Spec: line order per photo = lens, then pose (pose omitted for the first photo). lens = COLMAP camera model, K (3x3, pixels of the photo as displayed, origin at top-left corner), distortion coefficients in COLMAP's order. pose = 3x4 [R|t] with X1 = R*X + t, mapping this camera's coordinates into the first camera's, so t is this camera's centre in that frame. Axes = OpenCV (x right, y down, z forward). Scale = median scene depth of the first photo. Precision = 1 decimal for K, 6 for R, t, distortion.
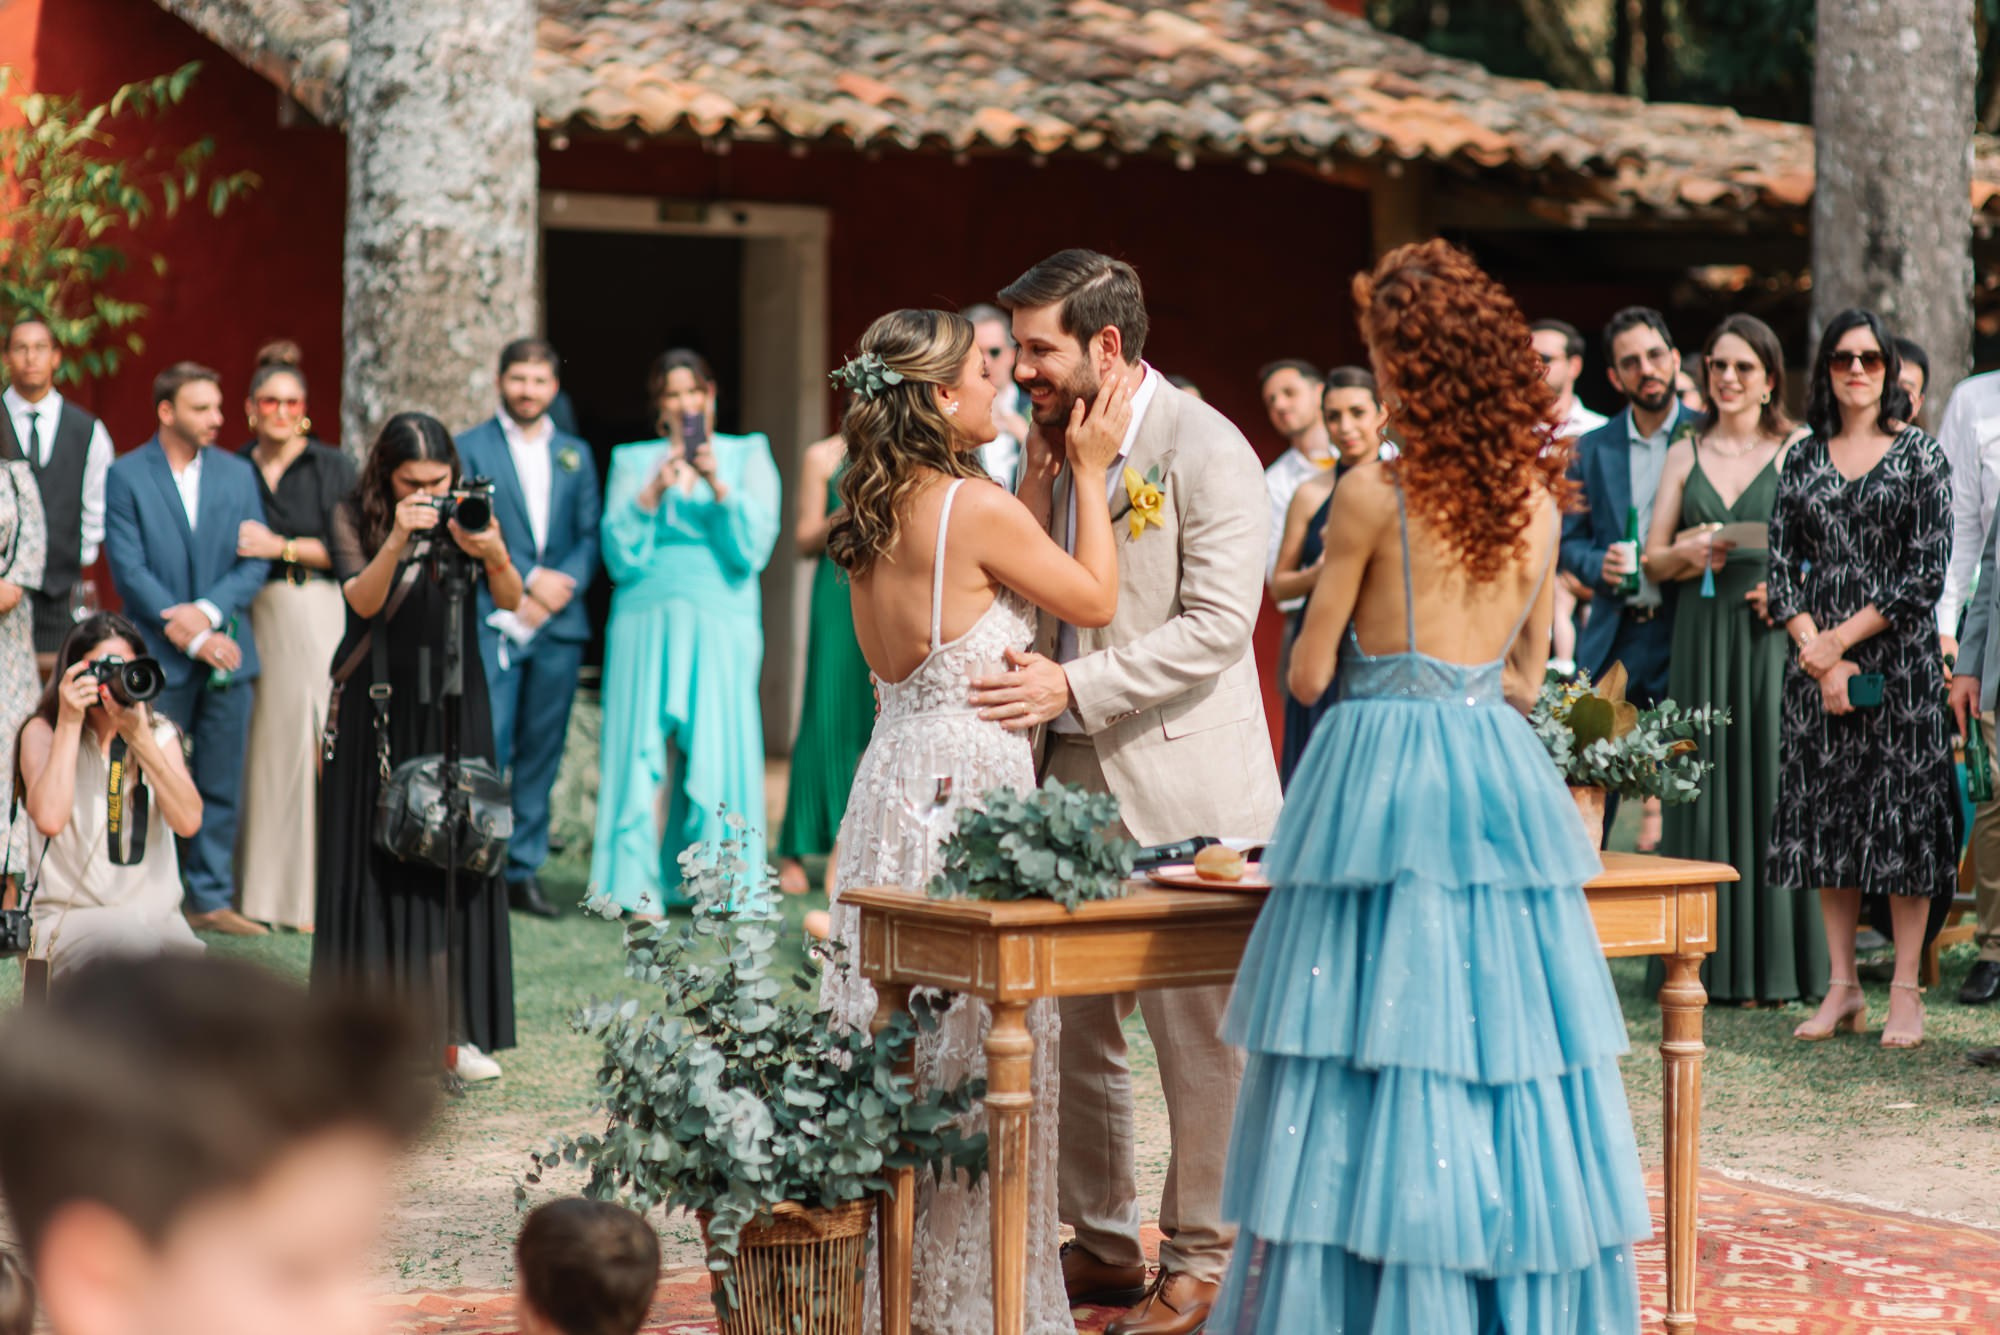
lens RADIAL K [[5211.9, 0, 1075.4], [0, 5211.9, 510.9], [0, 0, 1]] dist [0.018295, -0.385091]
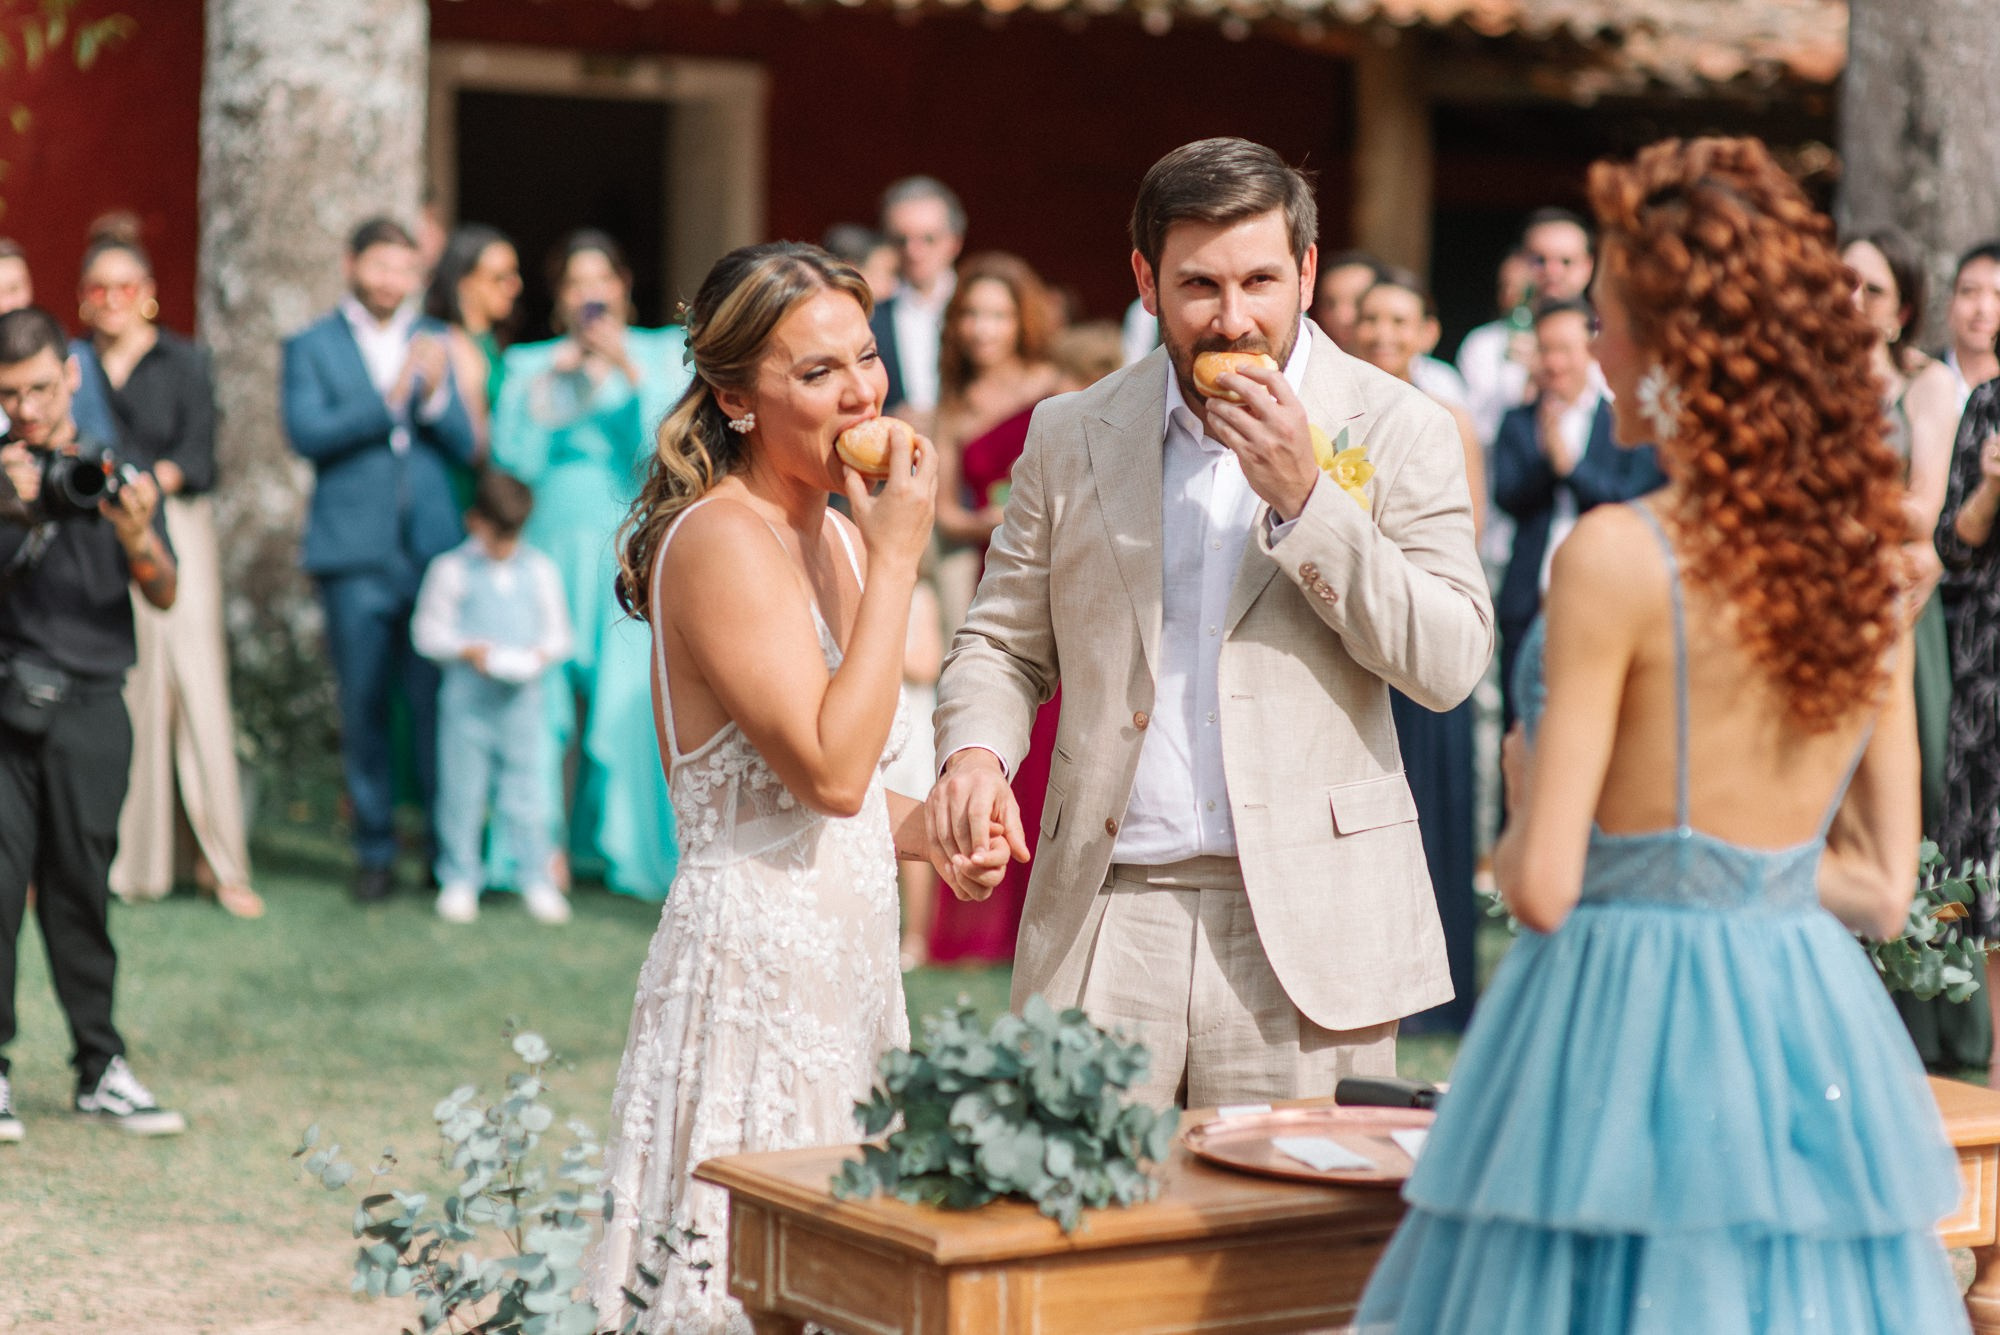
lens RADIAL K [[4843.4, 0, 1001.6], [0, 4843.4, 588.6], [0, 0, 1]] dist [-0.020017, 0.079803]
pose [[0.999896, 0.014322, -0.001702, -0.007950], [-0.014222, 0.998704, 0.048862, -0.023586], [0.002400, -0.048833, 0.998804, 0.400746]]
